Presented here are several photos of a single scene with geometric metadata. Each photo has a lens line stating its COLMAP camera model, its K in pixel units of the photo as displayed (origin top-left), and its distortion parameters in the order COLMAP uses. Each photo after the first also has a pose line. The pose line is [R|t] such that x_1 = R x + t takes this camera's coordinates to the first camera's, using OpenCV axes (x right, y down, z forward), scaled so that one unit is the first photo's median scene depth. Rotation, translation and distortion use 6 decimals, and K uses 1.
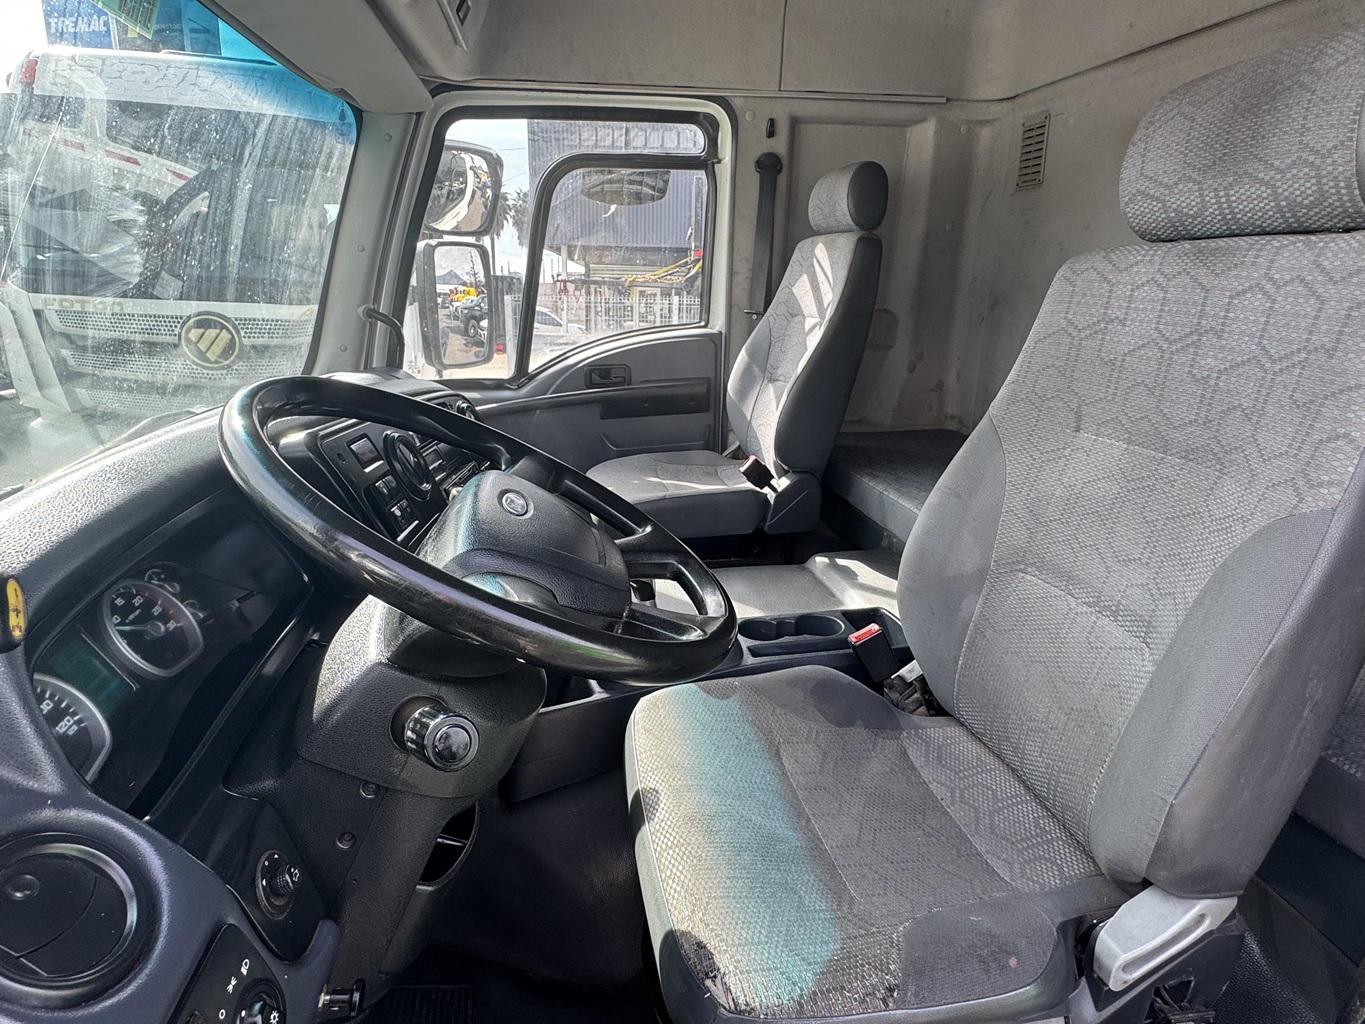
lens RADIAL K [[727.3, 0, 676.7], [0, 727.3, 512.3], [0, 0, 1]] dist [-0.002597, -0.000435]
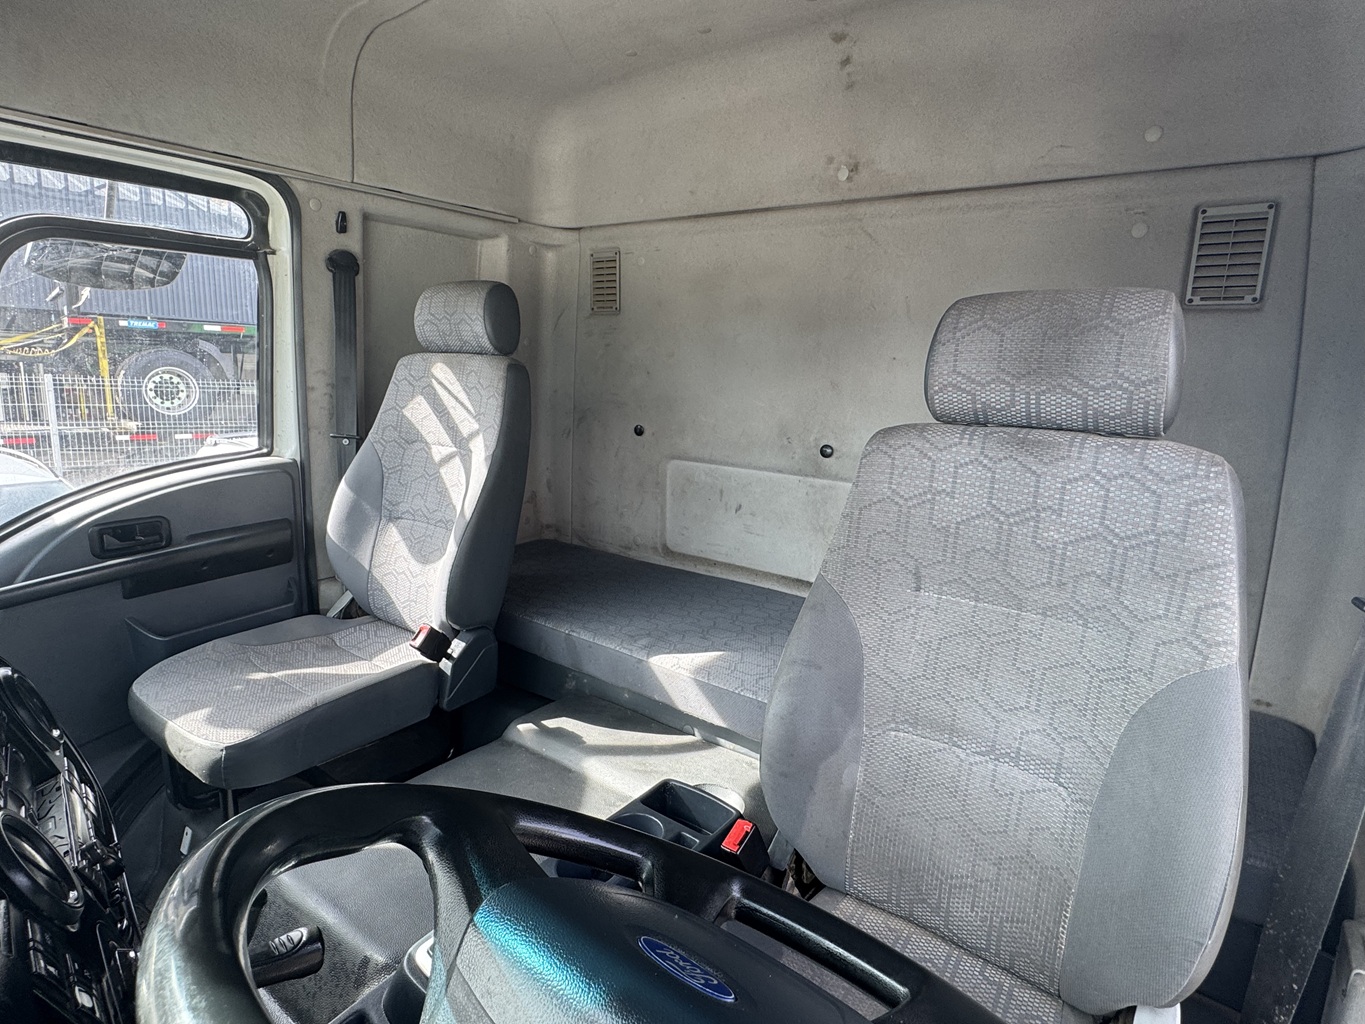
lens RADIAL K [[727.3, 0, 682.1], [0, 727.3, 516.1], [0, 0, 1]] dist [-0.002597, -0.000435]
pose [[0.743391, -0.112900, 0.659260, -0.203788], [0.174369, 0.984280, -0.028061, -0.125052], [-0.645728, 0.135815, 0.751391, 0.198090]]
